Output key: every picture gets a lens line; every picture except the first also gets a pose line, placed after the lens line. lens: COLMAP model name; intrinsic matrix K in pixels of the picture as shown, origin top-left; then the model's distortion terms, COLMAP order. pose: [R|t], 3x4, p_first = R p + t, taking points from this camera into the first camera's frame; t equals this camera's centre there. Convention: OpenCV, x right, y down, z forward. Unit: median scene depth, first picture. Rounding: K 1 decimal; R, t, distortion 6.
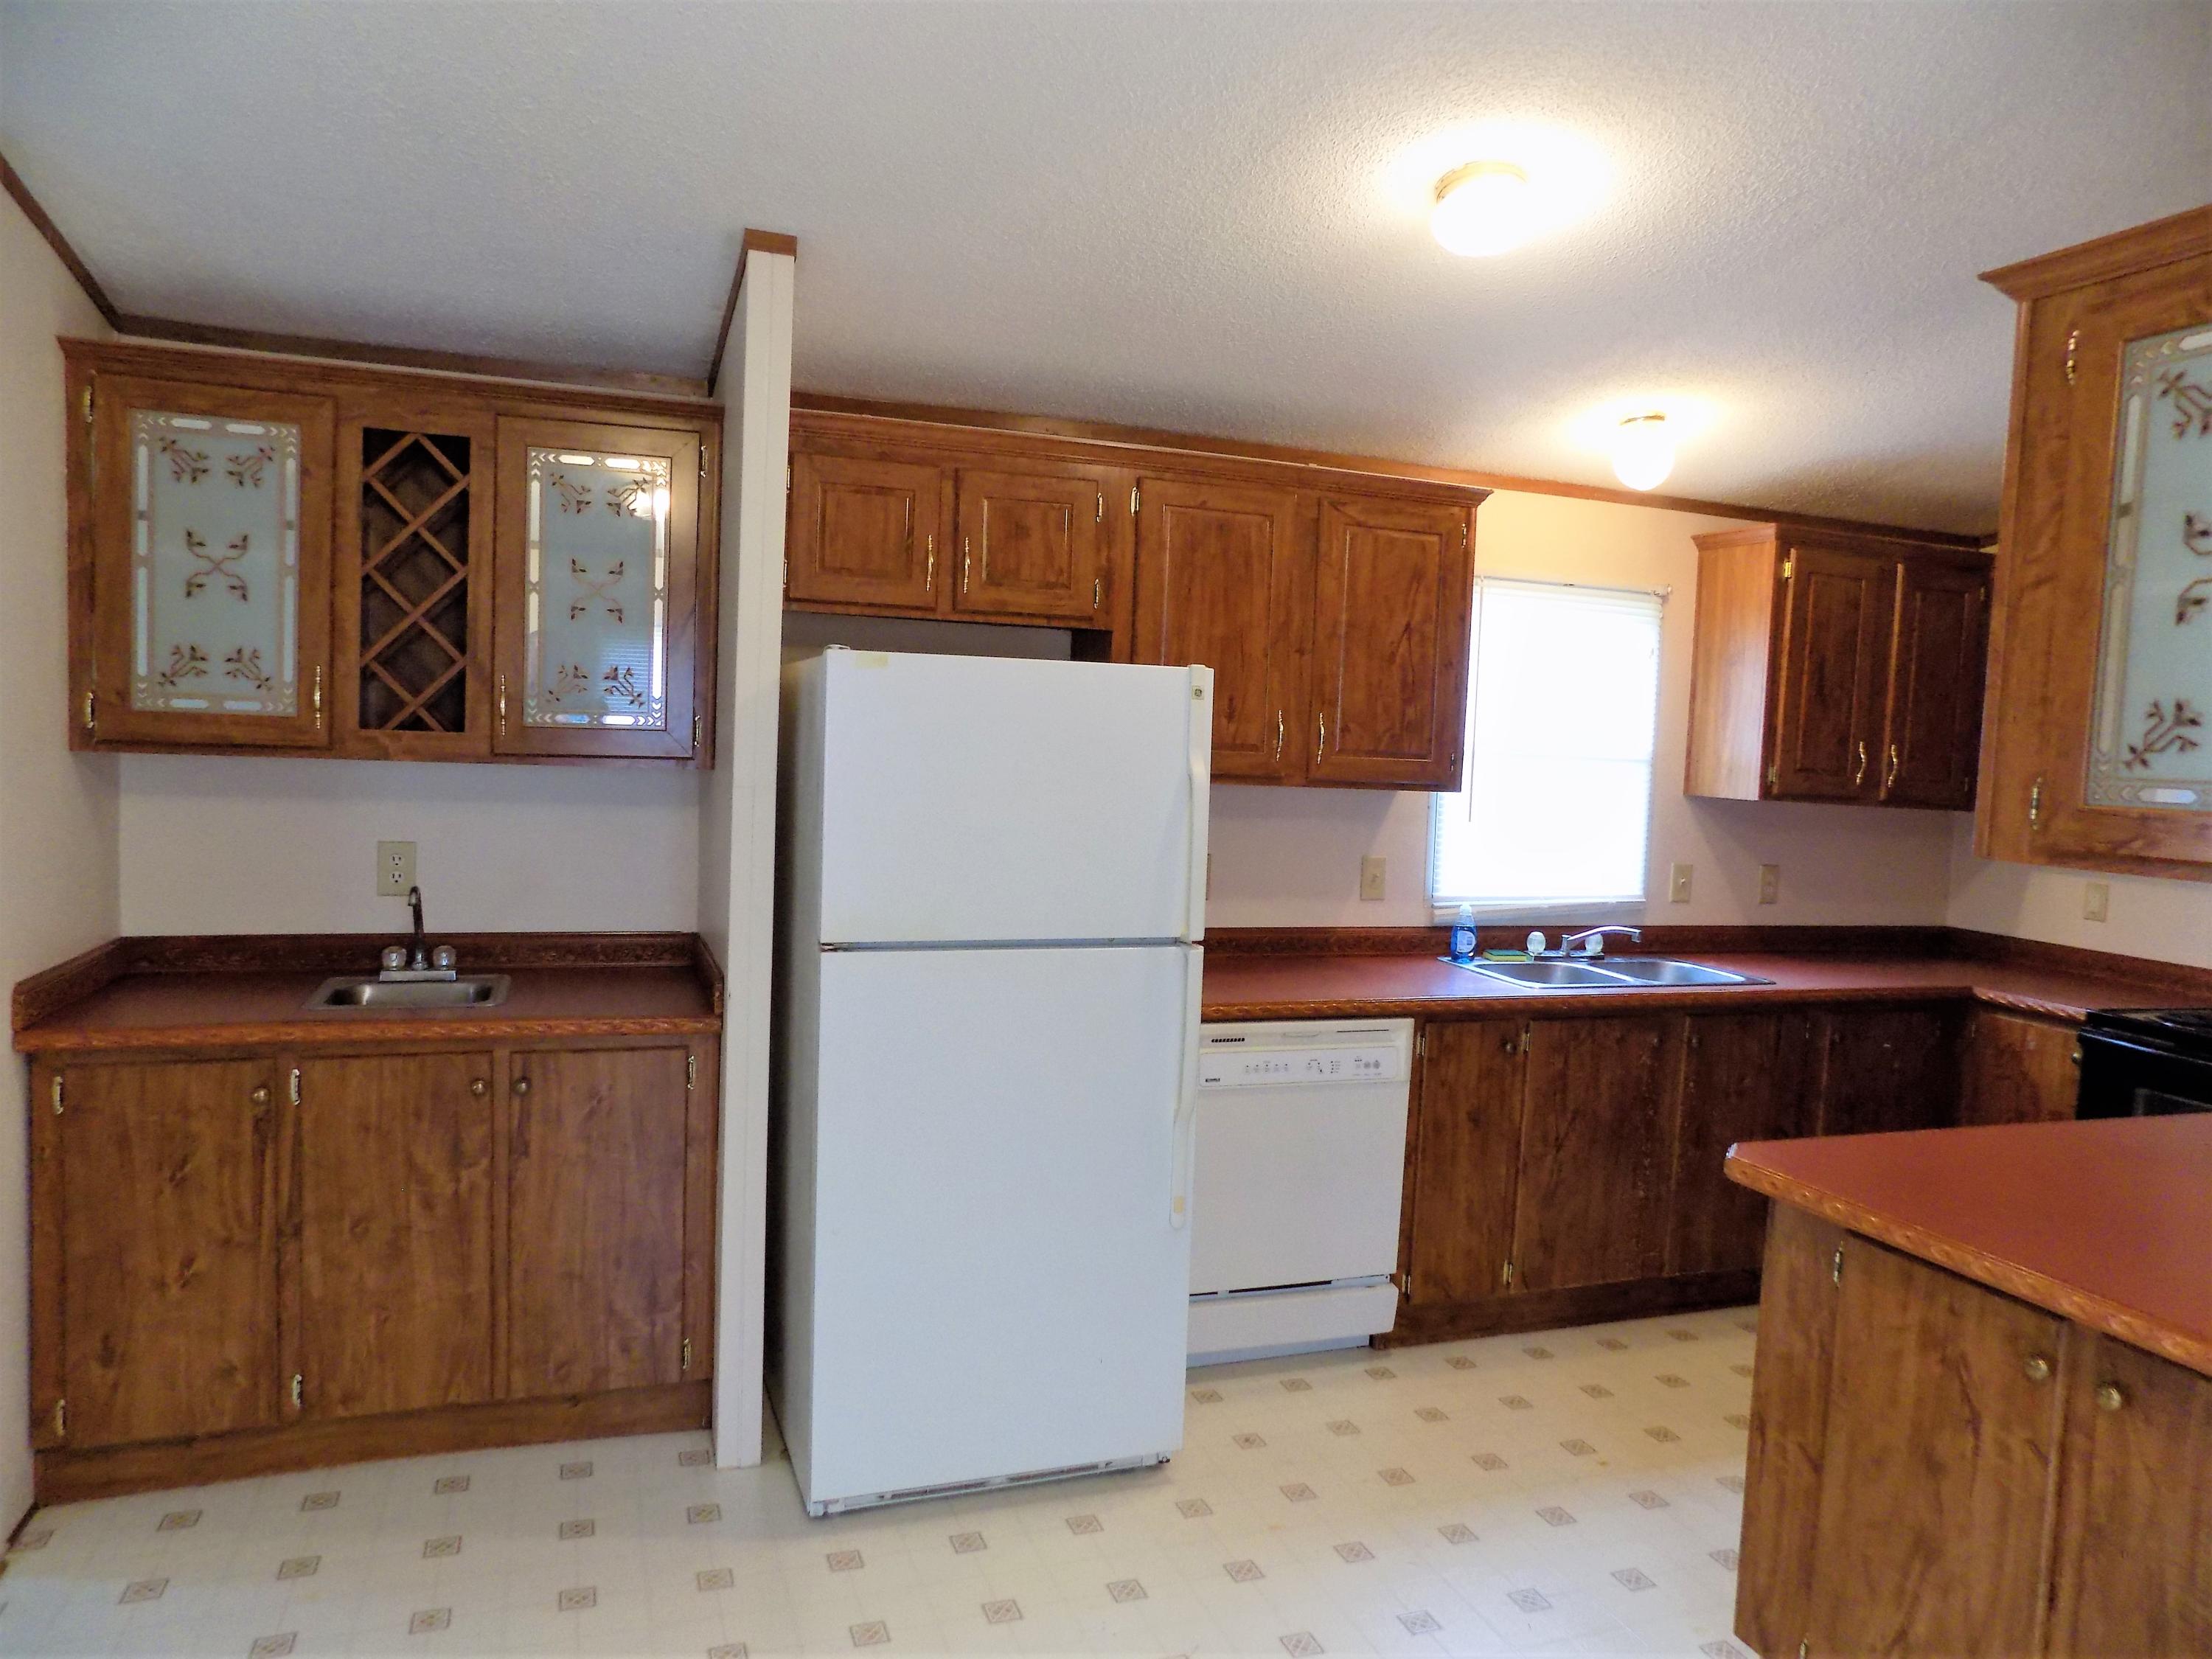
lens RADIAL K [[1489.3, 0, 1123.2], [0, 1489.3, 822.3], [0, 0, 1]] dist [-0.075383, 0.075247]
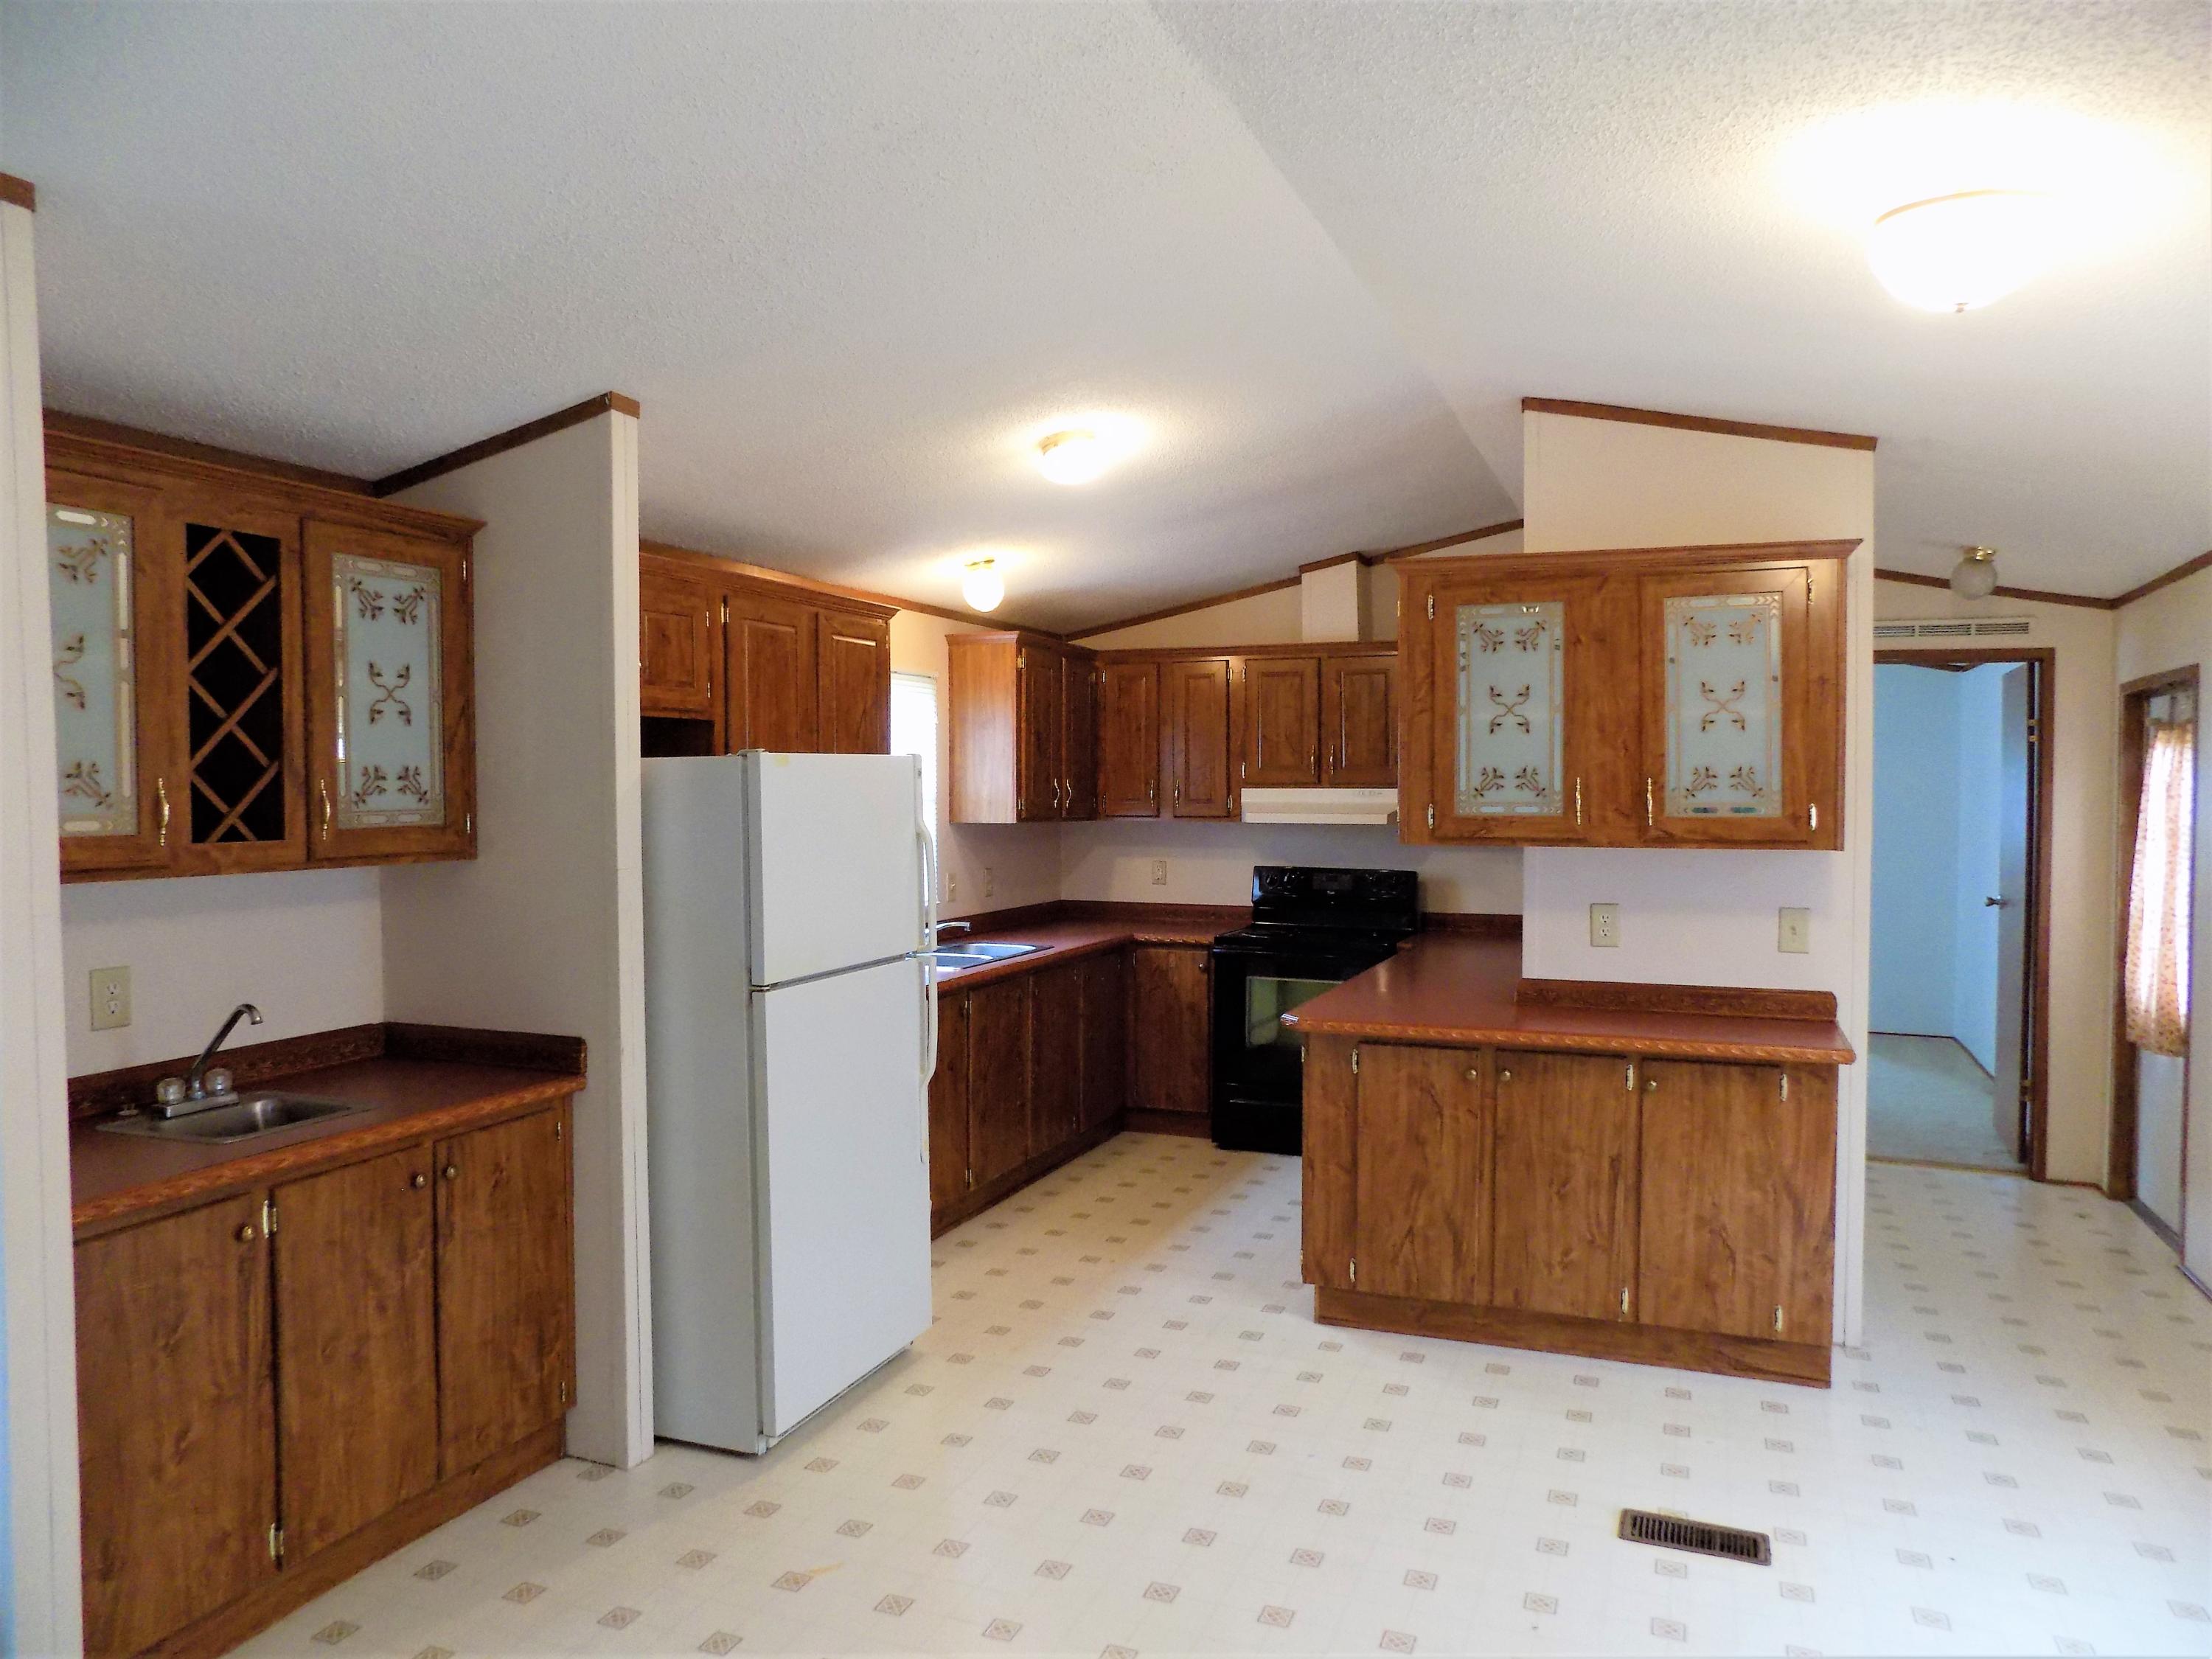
lens RADIAL K [[1489.3, 0, 1123.2], [0, 1489.3, 822.3], [0, 0, 1]] dist [-0.075383, 0.075247]
pose [[0.664028, -0.063701, 0.744989, -0.846405], [0.074799, 0.997026, 0.018582, -0.051646], [-0.743957, 0.043385, 0.666817, -0.064247]]
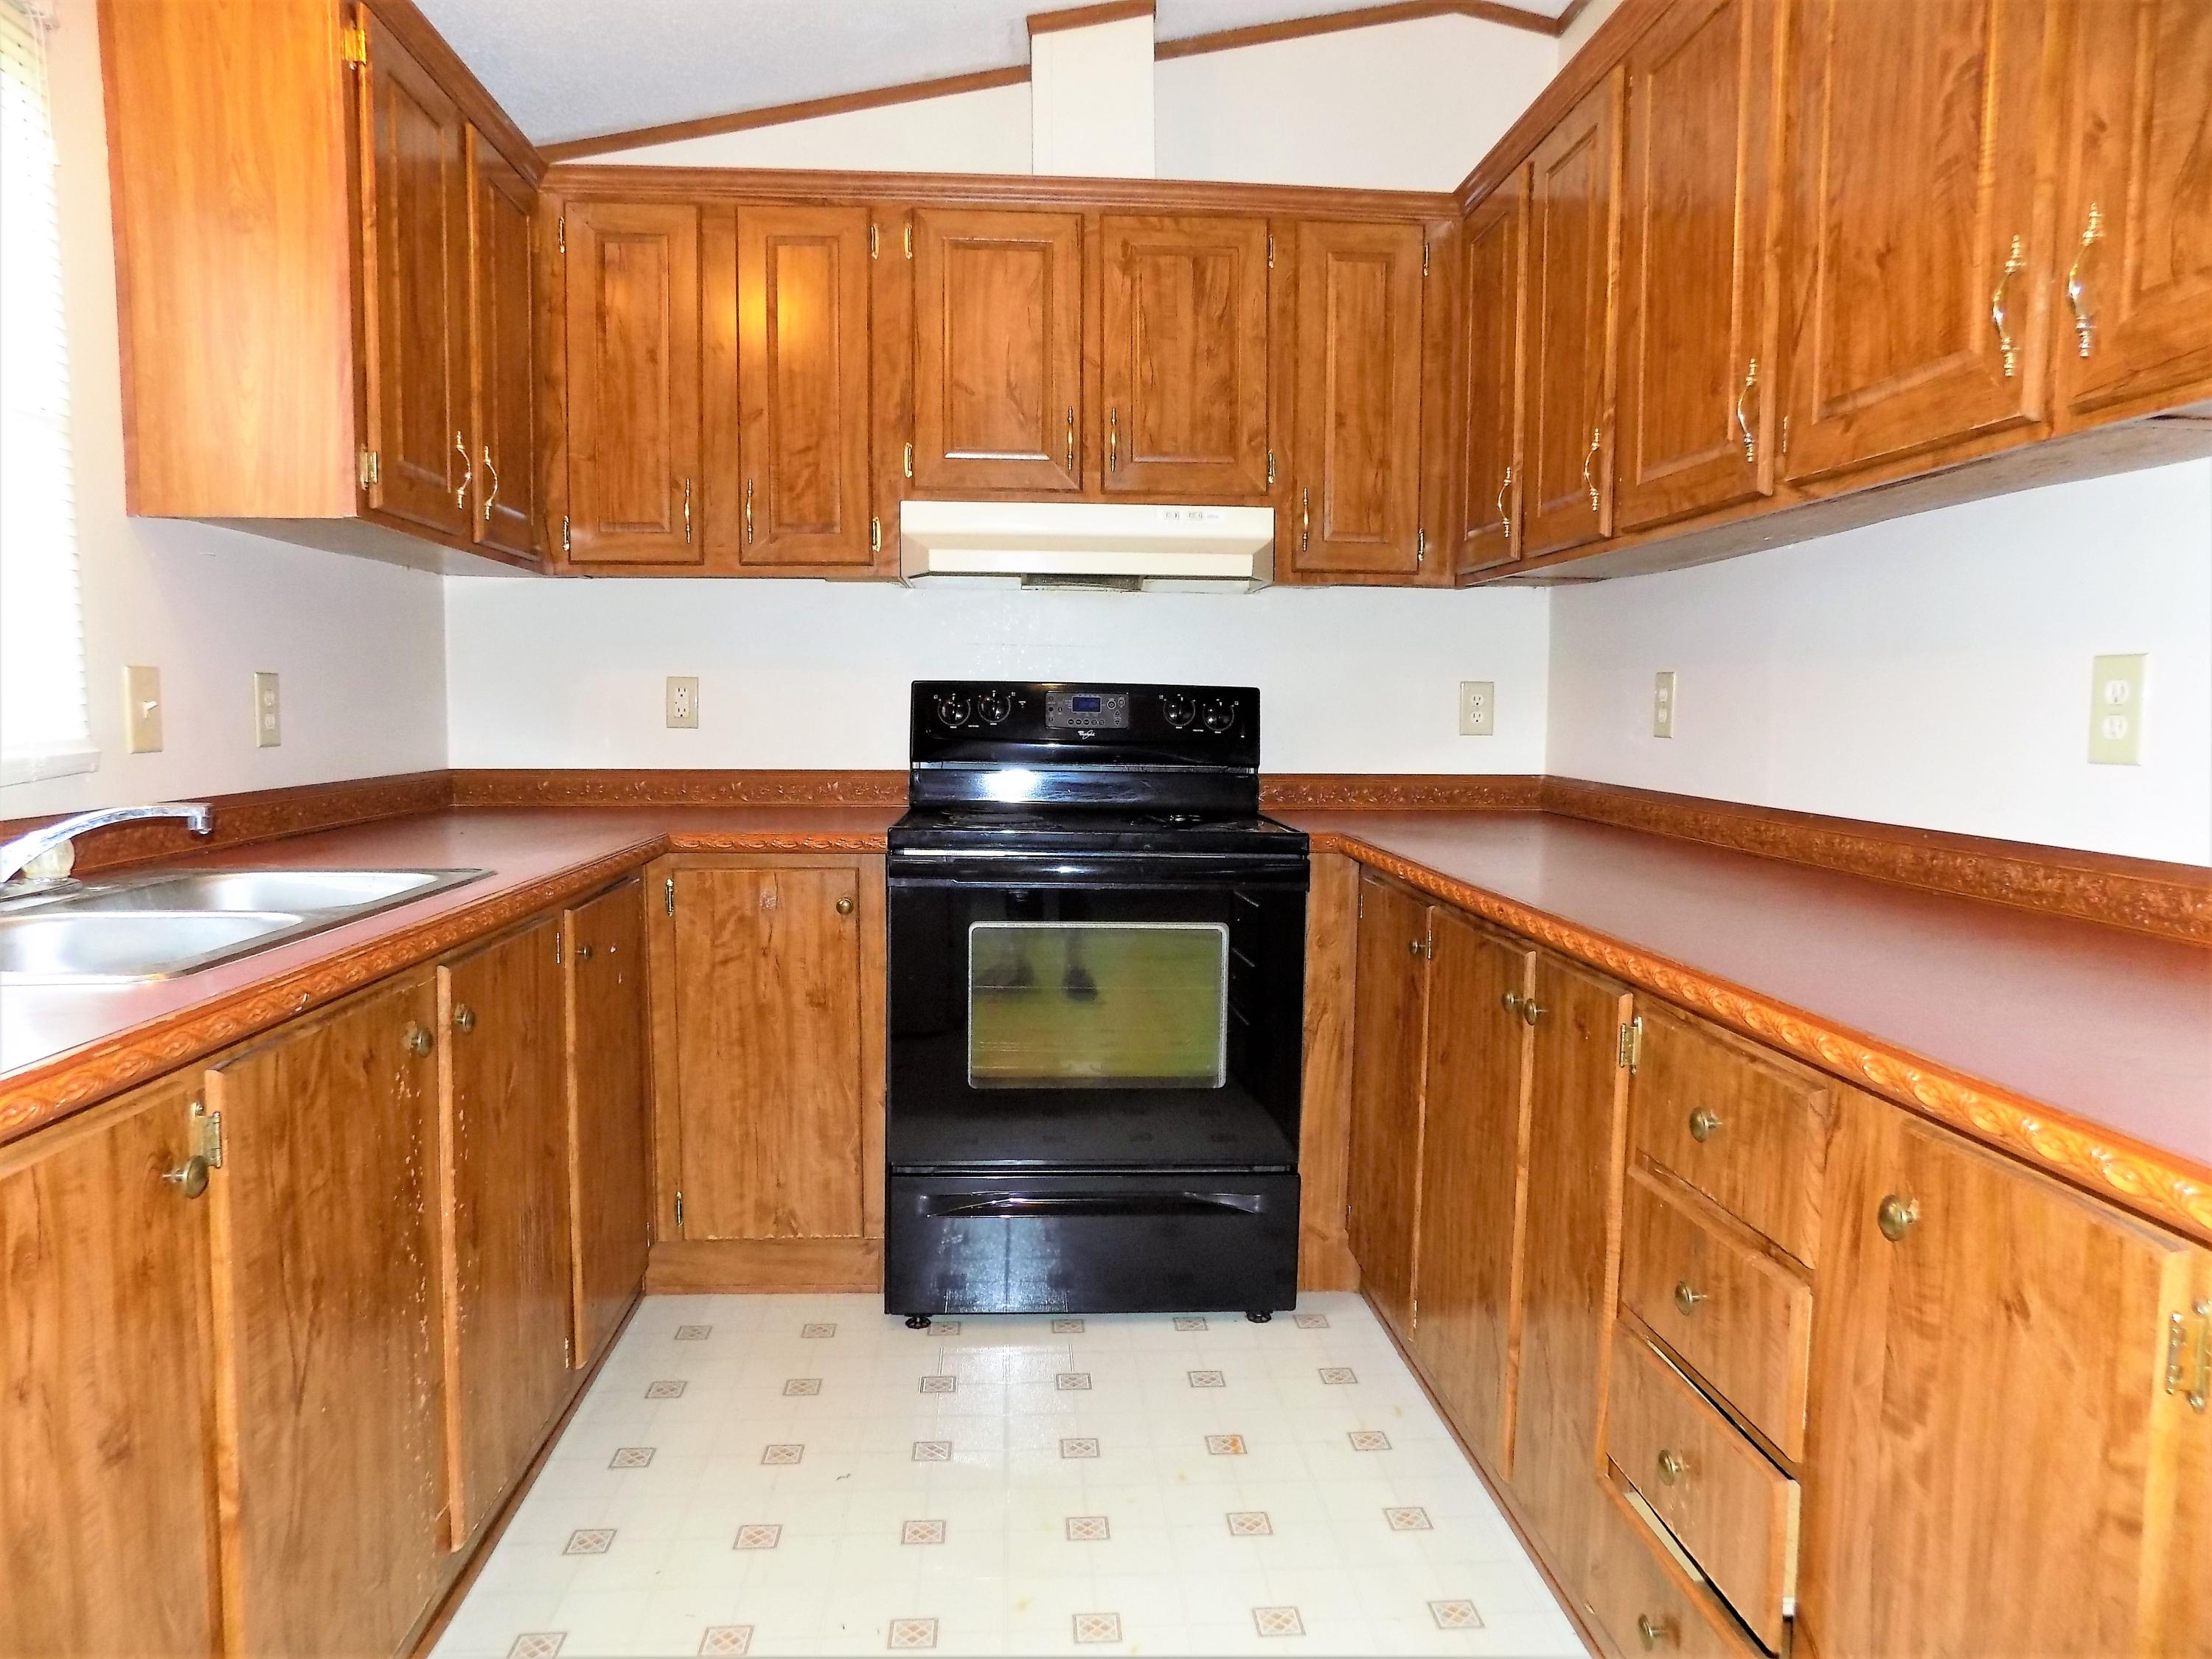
lens RADIAL K [[1508.5, 0, 1106.0], [0, 1508.5, 829.5], [0, 0, 1]] dist [-0.105281, 0.128166]
pose [[0.282764, -0.125921, 0.950888, 0.031035], [0.056038, 0.991821, 0.114678, 0.065749], [-0.957551, 0.020859, 0.287507, 0.909539]]
